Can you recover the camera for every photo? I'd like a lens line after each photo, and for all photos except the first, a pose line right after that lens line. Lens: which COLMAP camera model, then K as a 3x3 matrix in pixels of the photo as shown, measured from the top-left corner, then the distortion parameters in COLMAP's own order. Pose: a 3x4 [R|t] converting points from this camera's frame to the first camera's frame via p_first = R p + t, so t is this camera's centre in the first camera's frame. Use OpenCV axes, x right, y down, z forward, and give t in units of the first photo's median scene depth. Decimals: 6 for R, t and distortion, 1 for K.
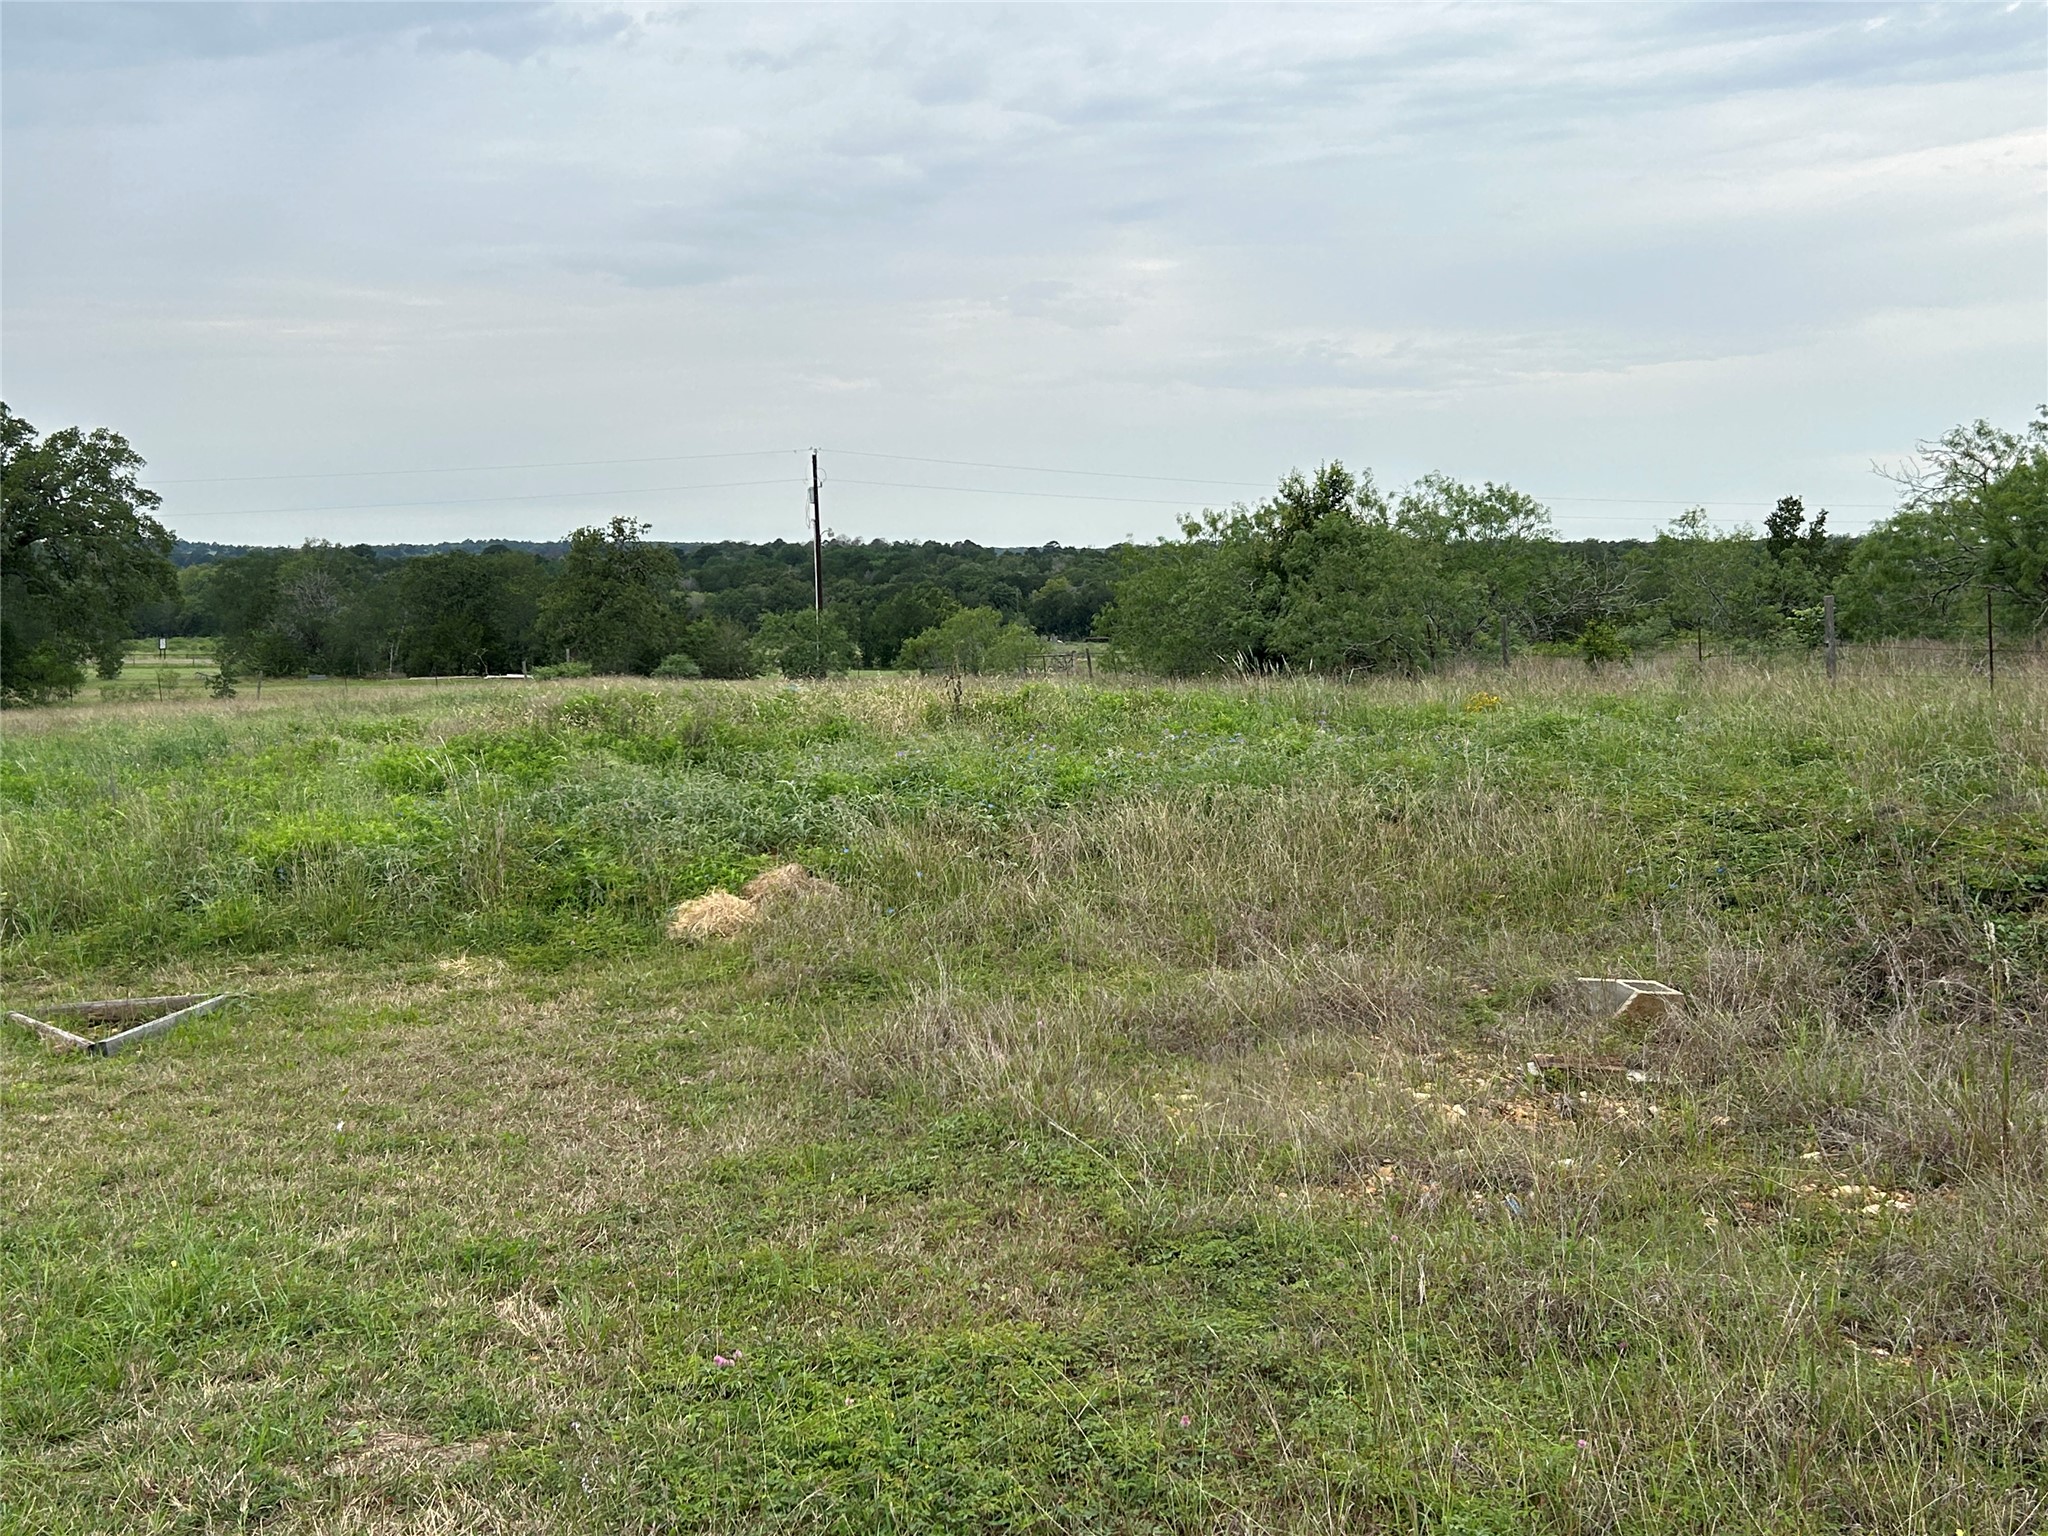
lens RADIAL K [[2182.9, 0, 1024.0], [0, 2182.9, 768.0], [0, 0, 1]] dist [0.027660, -0.012094]
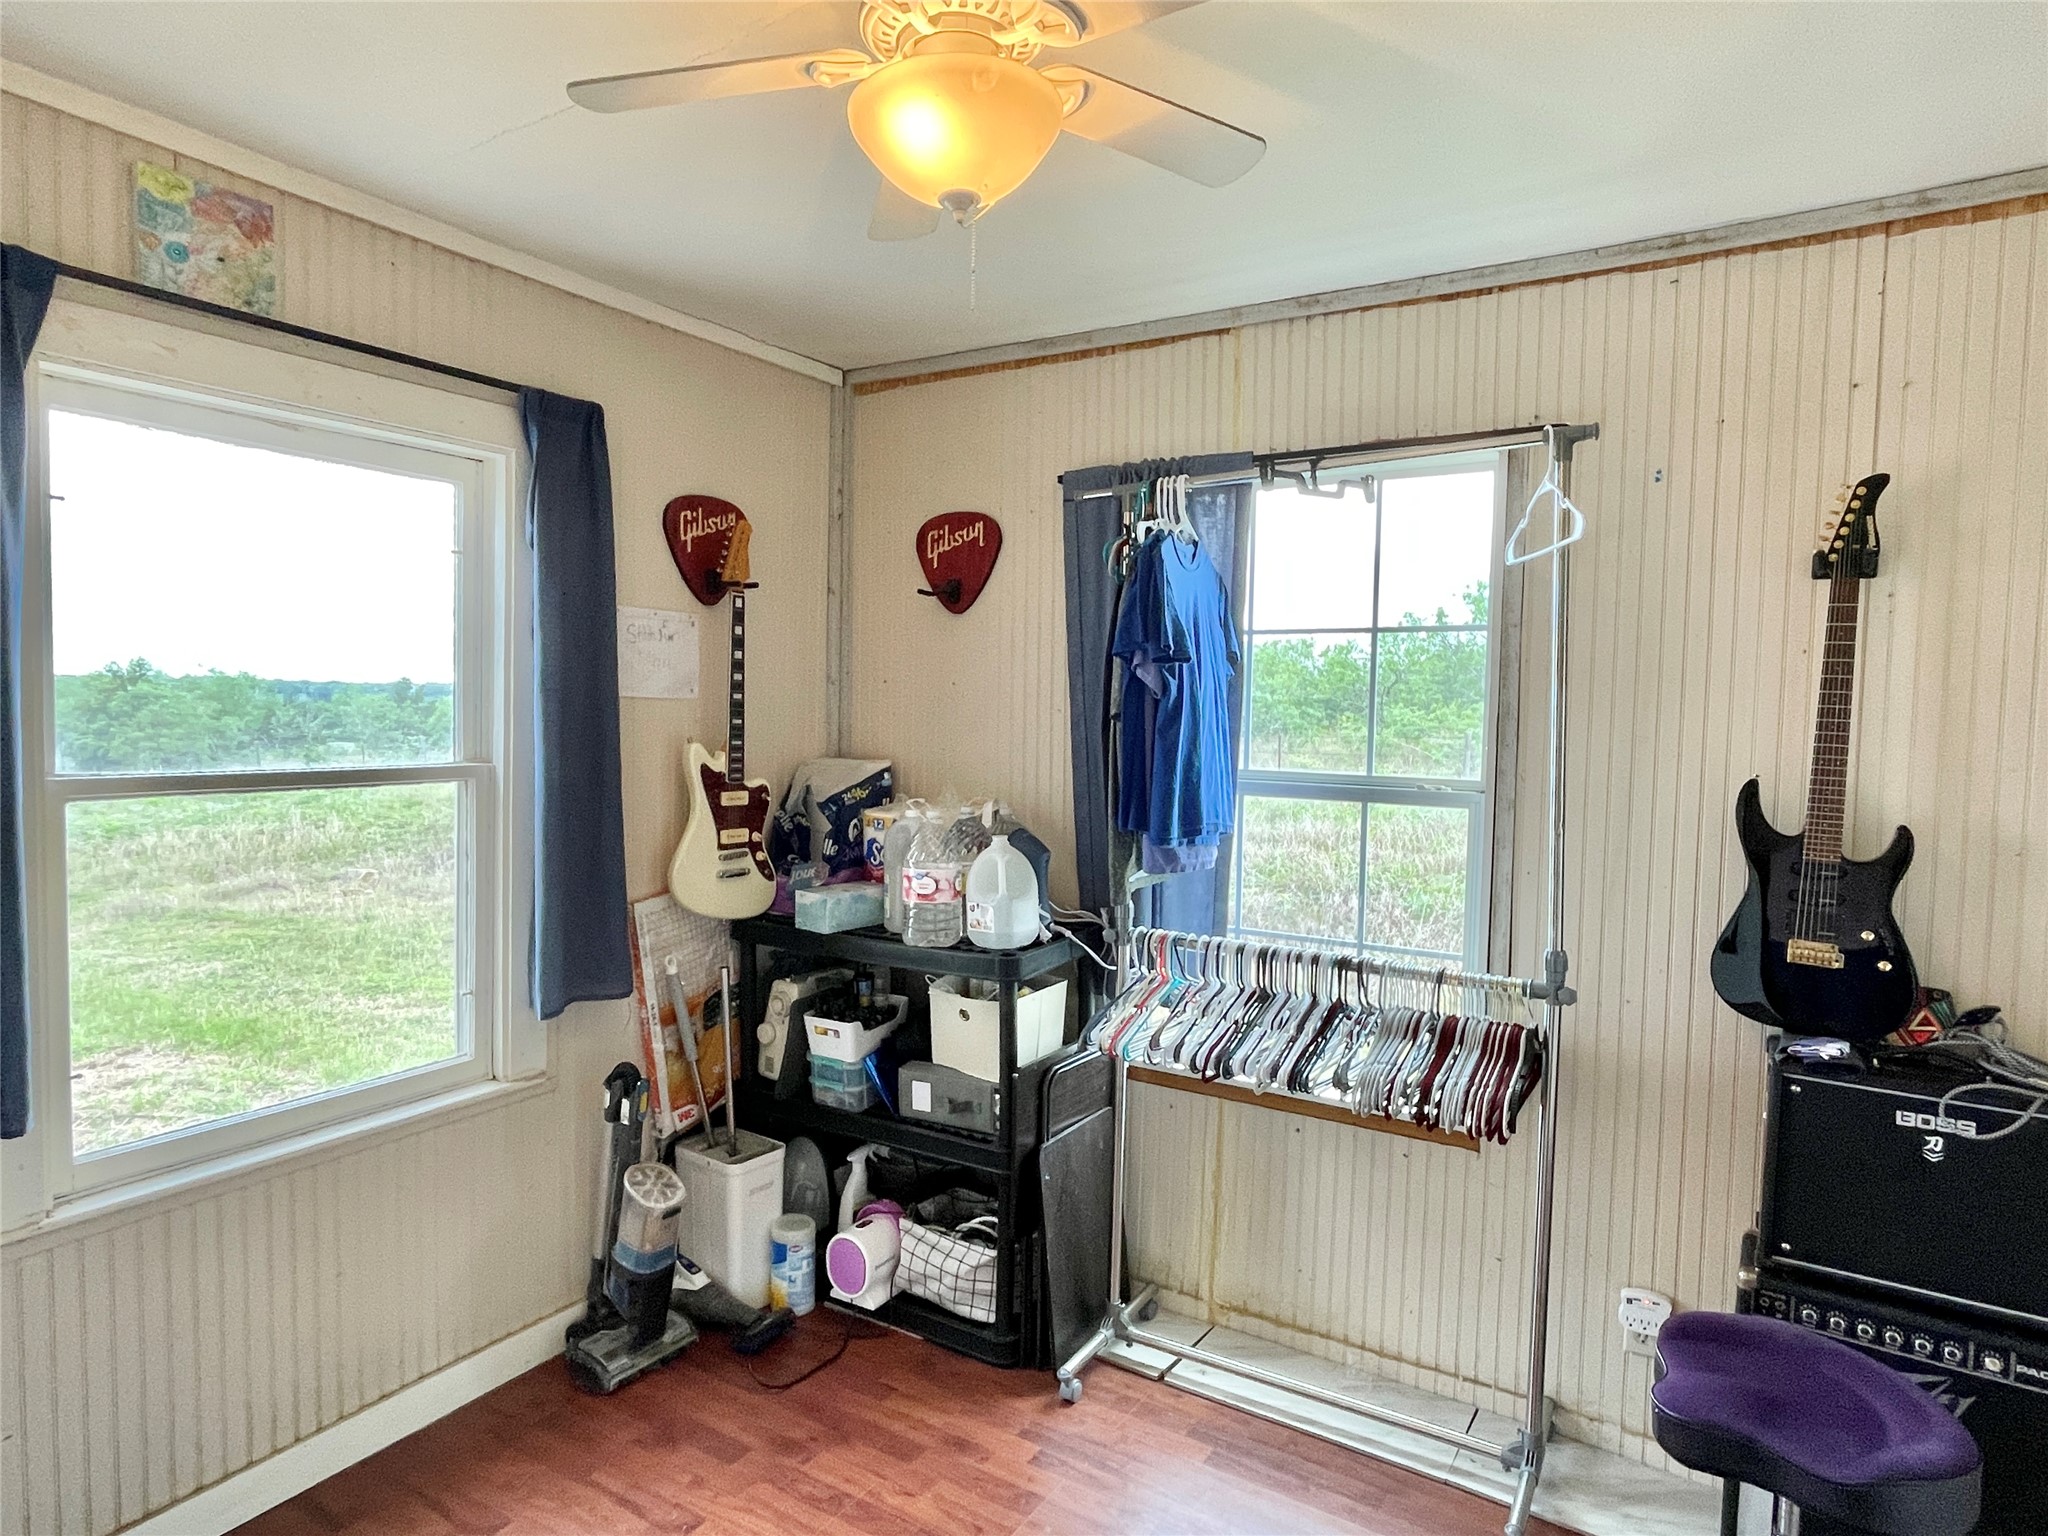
lens RADIAL K [[1175.7, 0, 1024.0], [0, 1175.7, 768.0], [0, 0, 1]] dist [0.000171, 0.000070]
pose [[0.682816, -0.021789, 0.730266, -0.085435], [0.043897, 0.998973, -0.011239, -0.000380], [-0.729271, 0.039731, 0.683071, -0.246855]]
